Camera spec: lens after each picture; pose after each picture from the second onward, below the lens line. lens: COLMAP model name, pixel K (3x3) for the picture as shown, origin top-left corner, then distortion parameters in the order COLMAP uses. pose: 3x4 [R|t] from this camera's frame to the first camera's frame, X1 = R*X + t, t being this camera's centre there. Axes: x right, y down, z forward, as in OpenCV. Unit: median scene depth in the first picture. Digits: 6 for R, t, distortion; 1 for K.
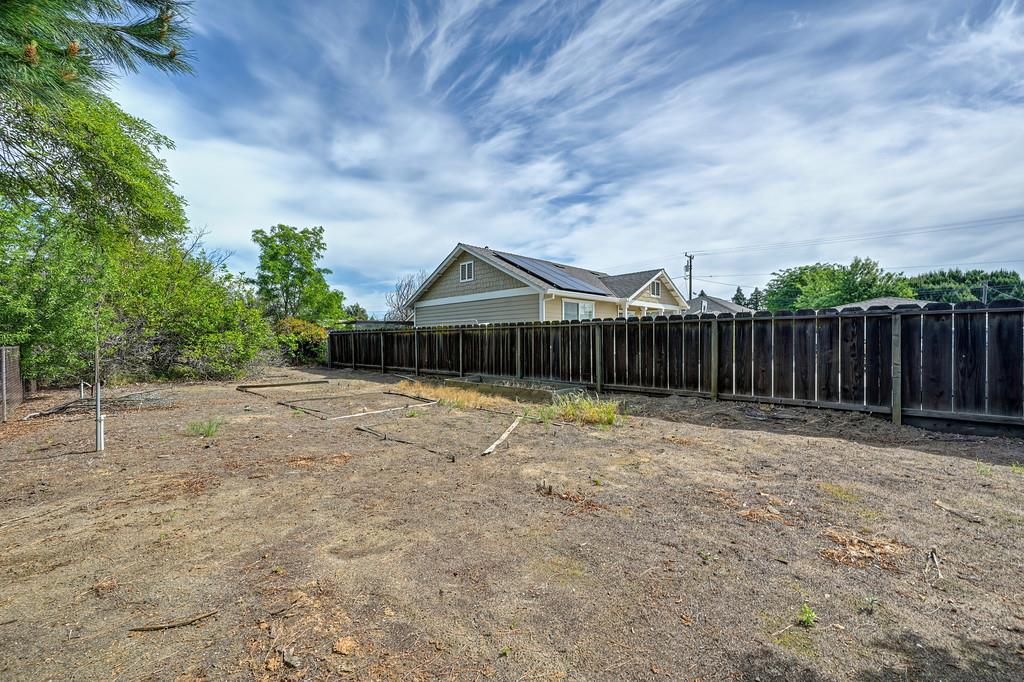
lens RADIAL K [[405.1, 0, 515.0], [0, 405.1, 337.5], [0, 0, 1]] dist [-0.000781, 0.000102]
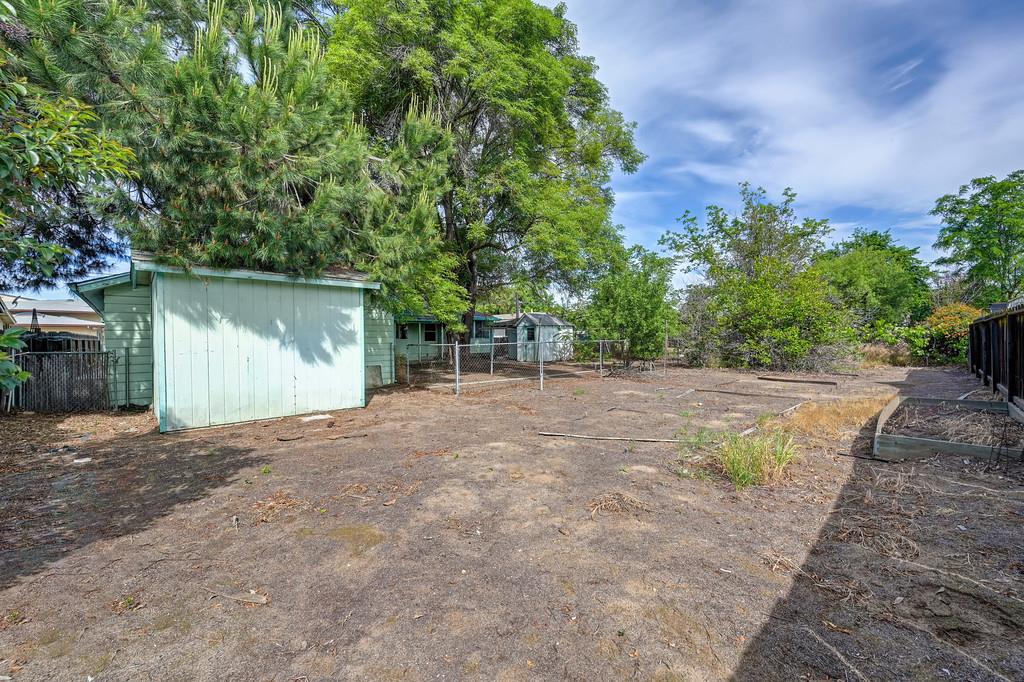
lens RADIAL K [[405.1, 0, 515.0], [0, 405.1, 337.5], [0, 0, 1]] dist [-0.000781, 0.000102]
pose [[-0.046957, -0.004626, -0.998886, 1.150384], [0.021026, 0.999763, -0.005618, 0.003698], [0.998676, -0.021267, -0.046848, 0.994005]]
